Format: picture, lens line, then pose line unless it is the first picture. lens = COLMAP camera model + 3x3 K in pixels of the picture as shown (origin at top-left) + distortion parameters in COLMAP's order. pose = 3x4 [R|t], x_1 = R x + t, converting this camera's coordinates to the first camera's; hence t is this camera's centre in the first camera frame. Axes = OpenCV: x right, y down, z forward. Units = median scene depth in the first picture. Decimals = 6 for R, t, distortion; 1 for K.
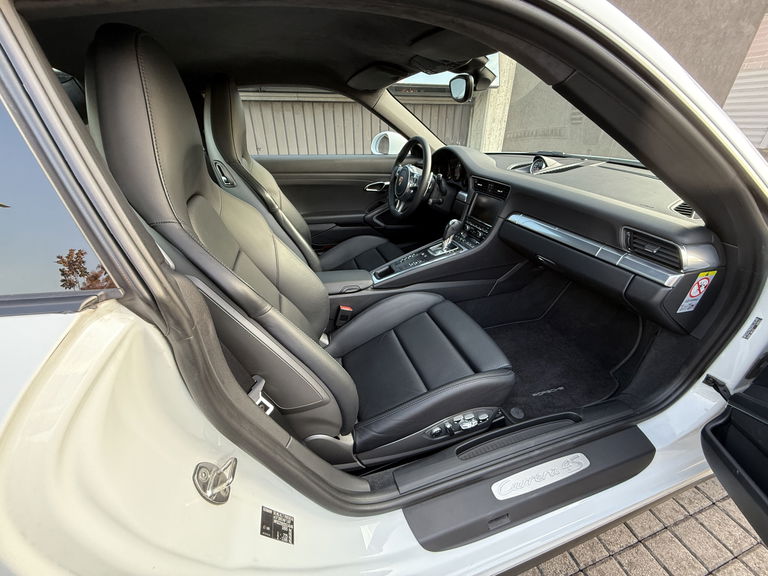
lens RADIAL K [[305.1, 0, 385.8], [0, 305.1, 288.2], [0, 0, 1]] dist [0.000245, 0.000064]
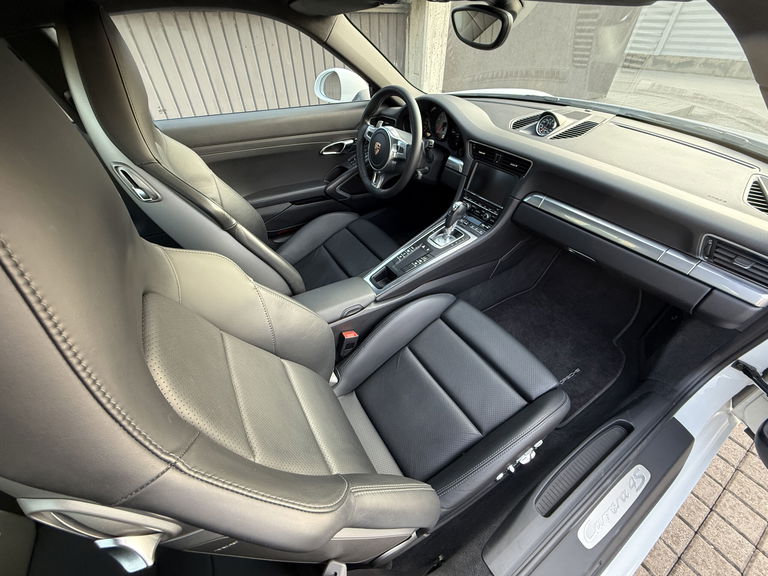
lens RADIAL K [[305.1, 0, 385.8], [0, 305.1, 288.2], [0, 0, 1]] dist [0.000245, 0.000064]
pose [[0.969024, -0.163868, 0.184770, -0.149203], [0.120463, 0.966741, 0.225610, -0.199660], [-0.215595, -0.196364, 0.956535, 0.197933]]
